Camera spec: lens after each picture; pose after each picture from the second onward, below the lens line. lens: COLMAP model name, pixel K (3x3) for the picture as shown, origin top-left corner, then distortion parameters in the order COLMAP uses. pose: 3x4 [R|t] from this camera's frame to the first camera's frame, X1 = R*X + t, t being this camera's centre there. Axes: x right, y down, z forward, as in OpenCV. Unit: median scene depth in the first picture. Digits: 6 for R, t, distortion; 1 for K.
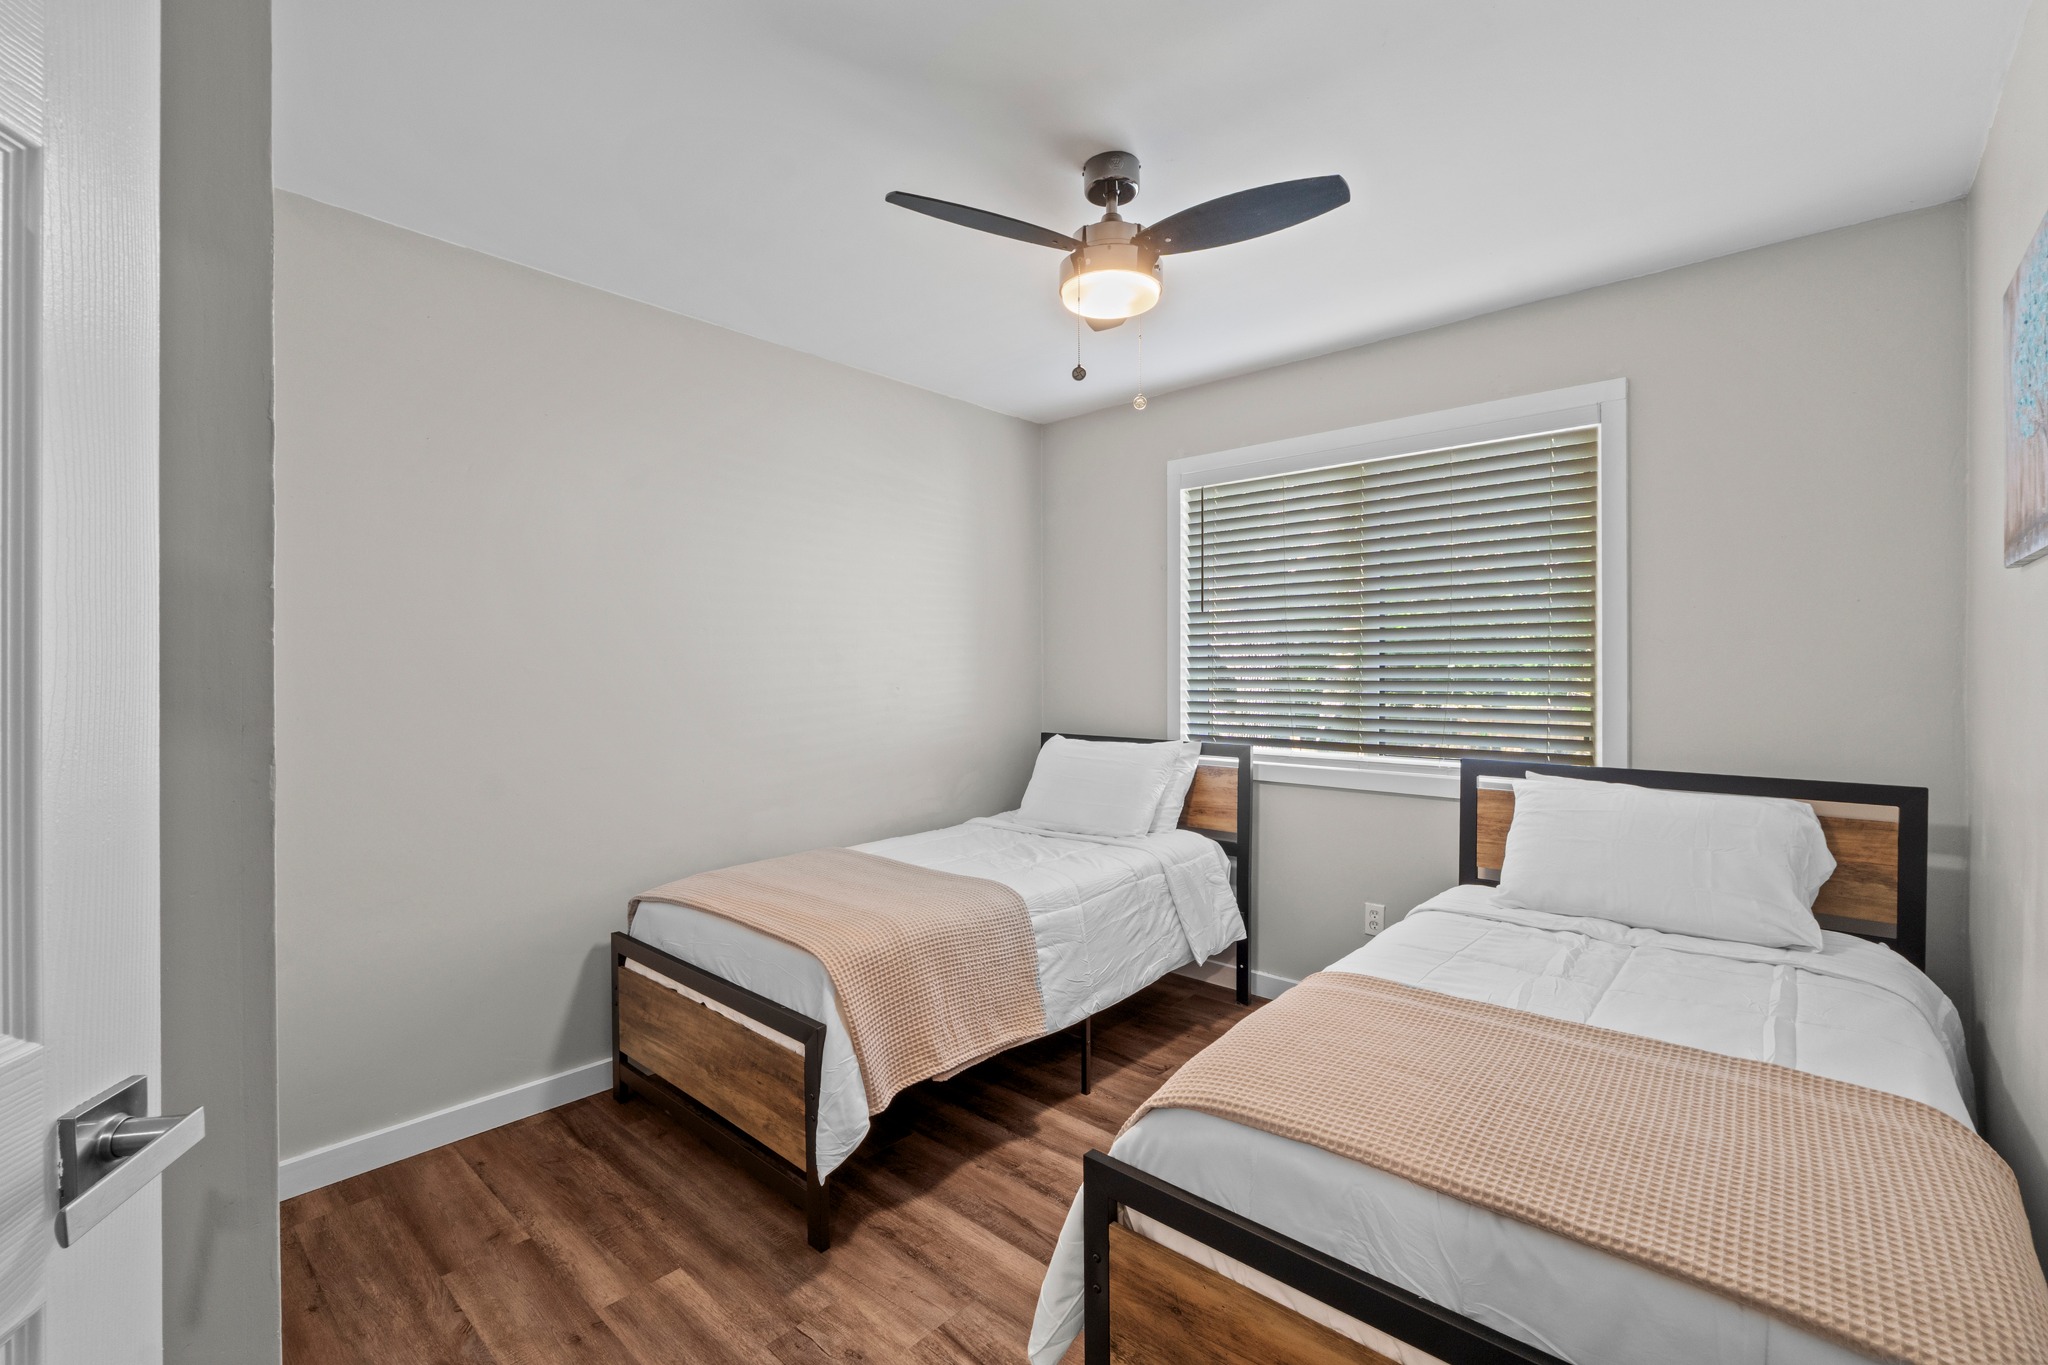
lens RADIAL K [[858.7, 0, 1035.7], [0, 858.7, 680.9], [0, 0, 1]] dist [-0.006792, -0.000389]
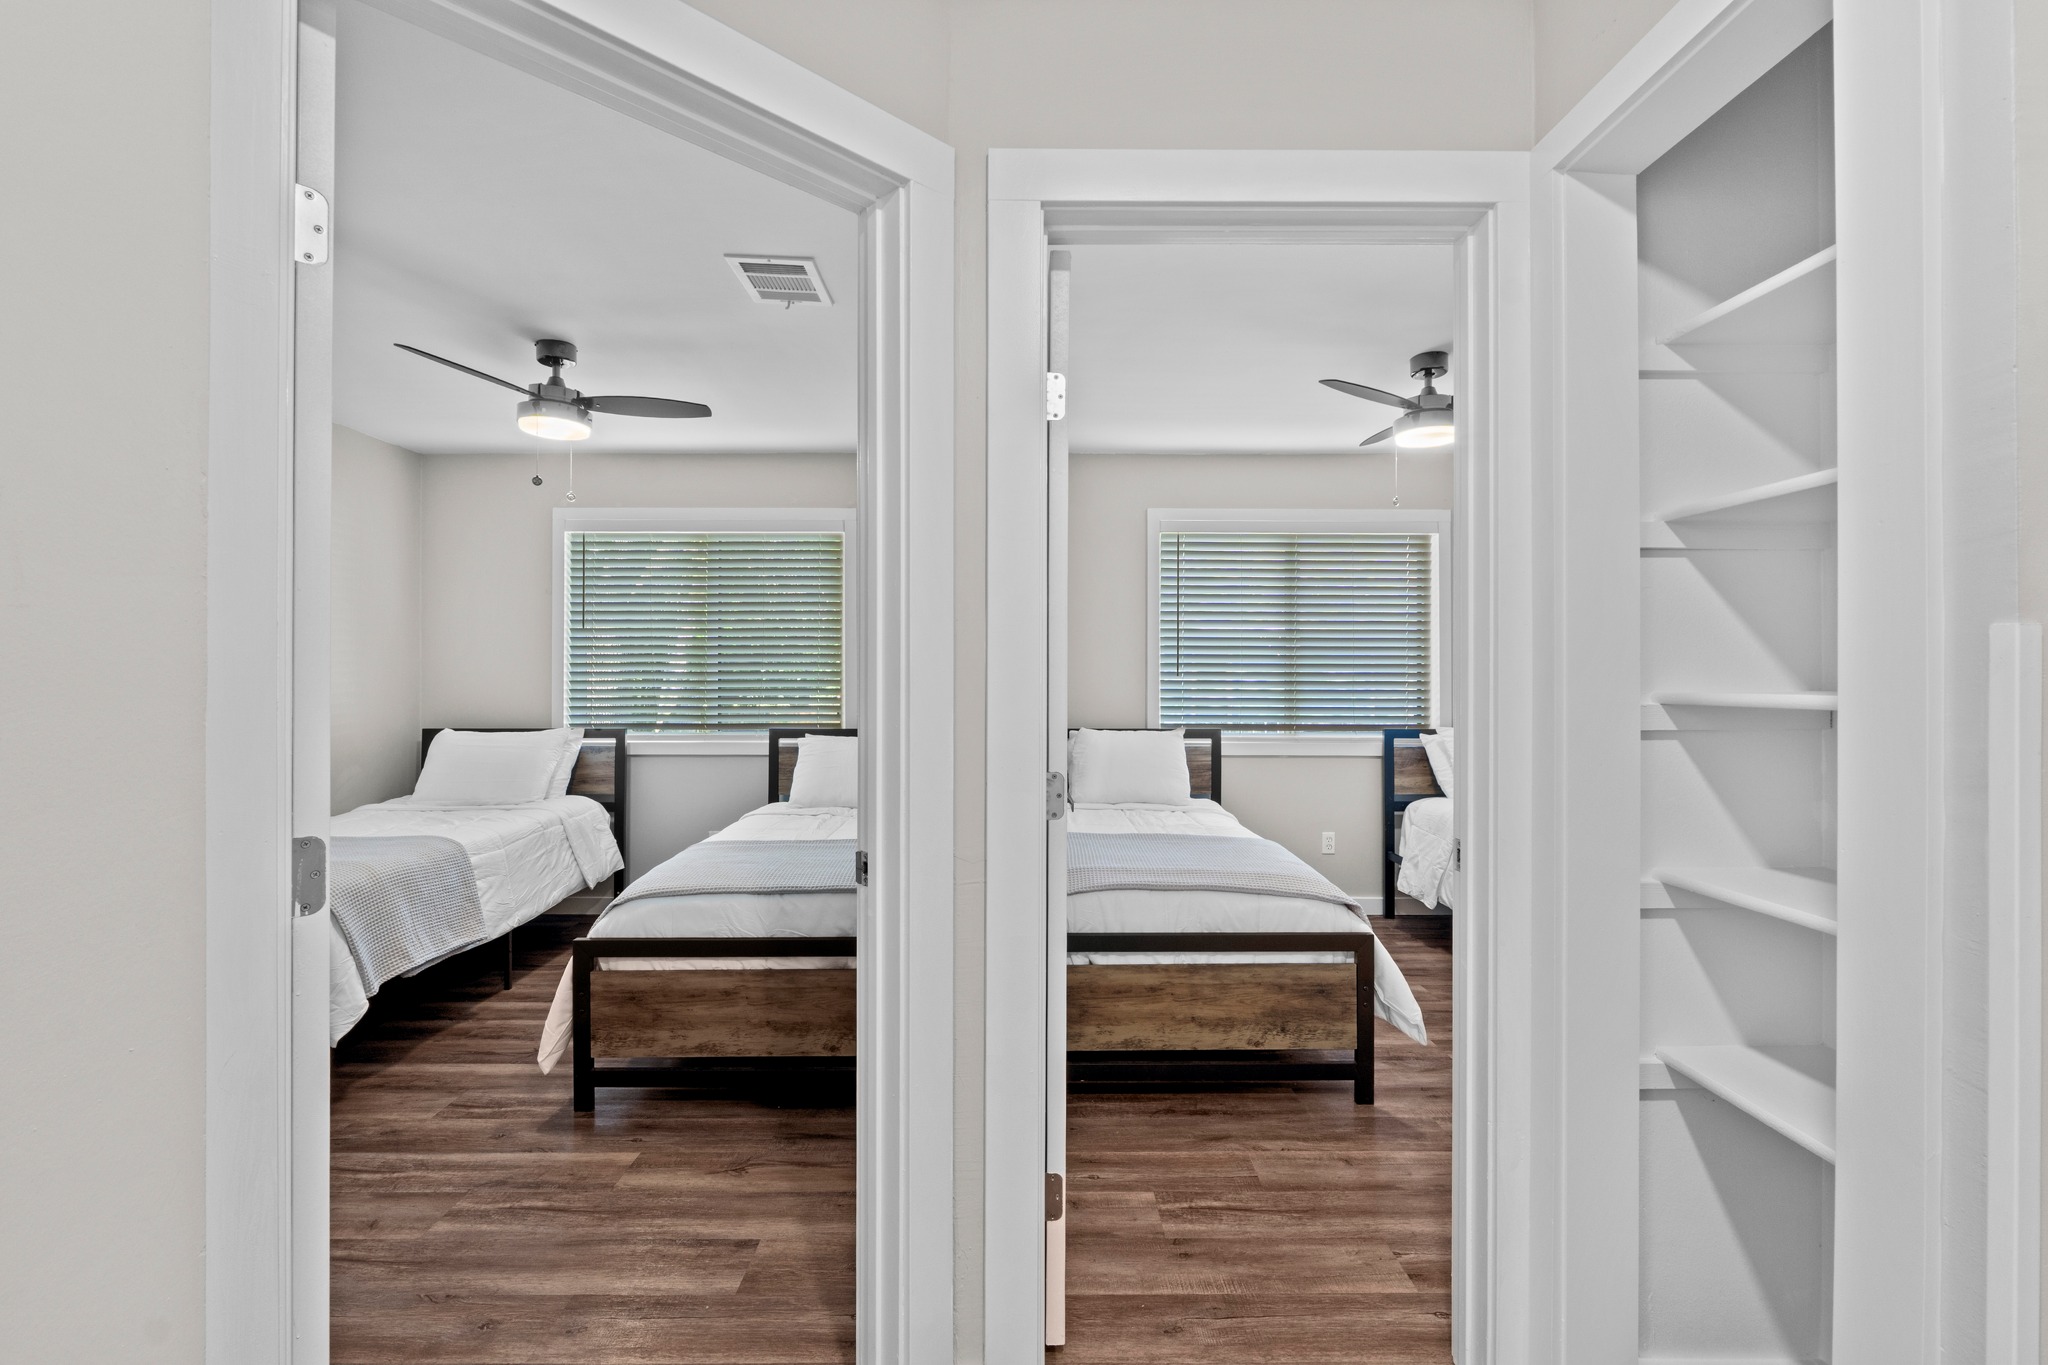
lens RADIAL K [[923.0, 0, 1029.6], [0, 923.0, 661.3], [0, 0, 1]] dist [-0.001202, -0.000624]
pose [[0.745290, 0.009563, 0.666672, -0.299692], [0.007437, 0.999716, -0.022654, 0.007661], [-0.666699, 0.021842, 0.745007, -0.627335]]
